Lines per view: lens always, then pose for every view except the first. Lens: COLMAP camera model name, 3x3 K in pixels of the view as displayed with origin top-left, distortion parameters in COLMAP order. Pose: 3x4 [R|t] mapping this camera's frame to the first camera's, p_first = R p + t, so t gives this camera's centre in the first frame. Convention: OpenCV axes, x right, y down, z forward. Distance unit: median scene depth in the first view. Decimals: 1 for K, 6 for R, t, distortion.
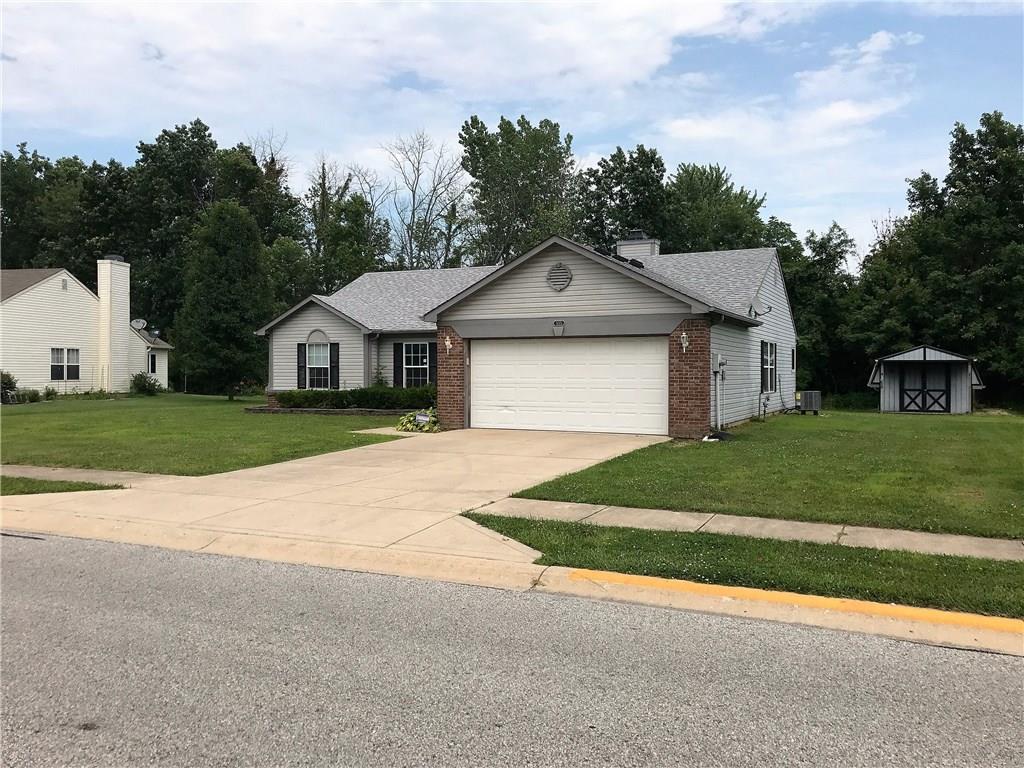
lens RADIAL K [[845.4, 0, 512.0], [0, 845.4, 384.0], [0, 0, 1]] dist [0.001812, 0.000169]
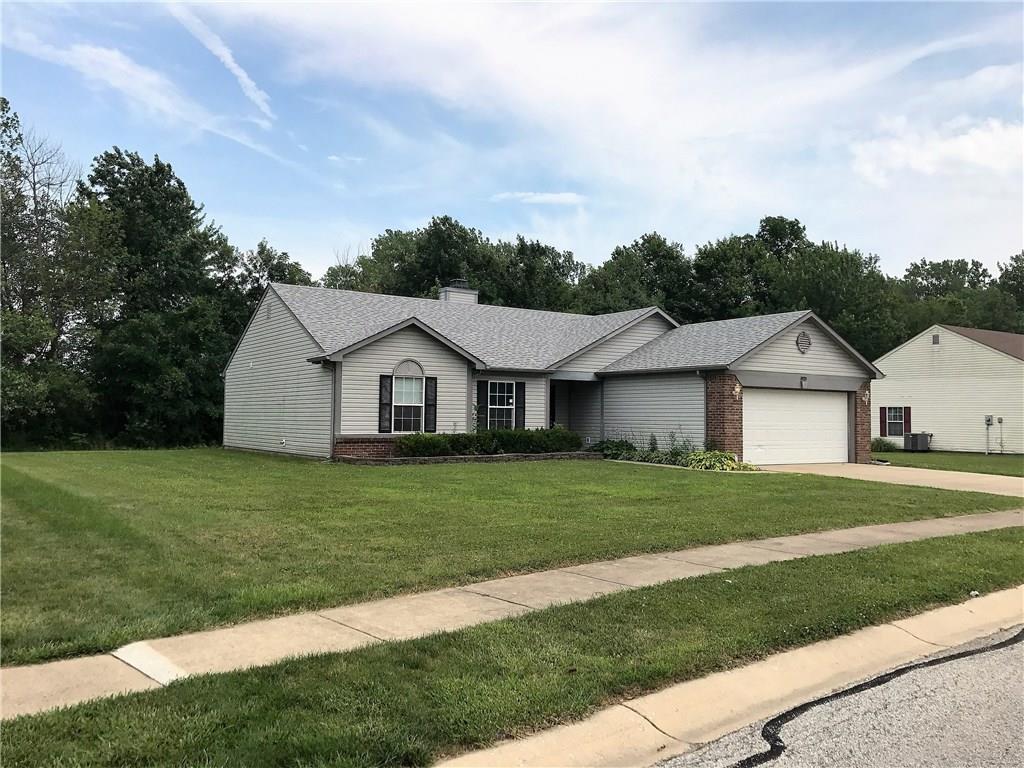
lens RADIAL K [[845.4, 0, 512.0], [0, 845.4, 384.0], [0, 0, 1]] dist [0.001812, 0.000169]
pose [[0.508443, 0.035329, 0.860370, -0.884836], [-0.001640, 0.999196, -0.040061, -0.008627], [-0.861094, 0.018958, 0.508092, 0.512969]]
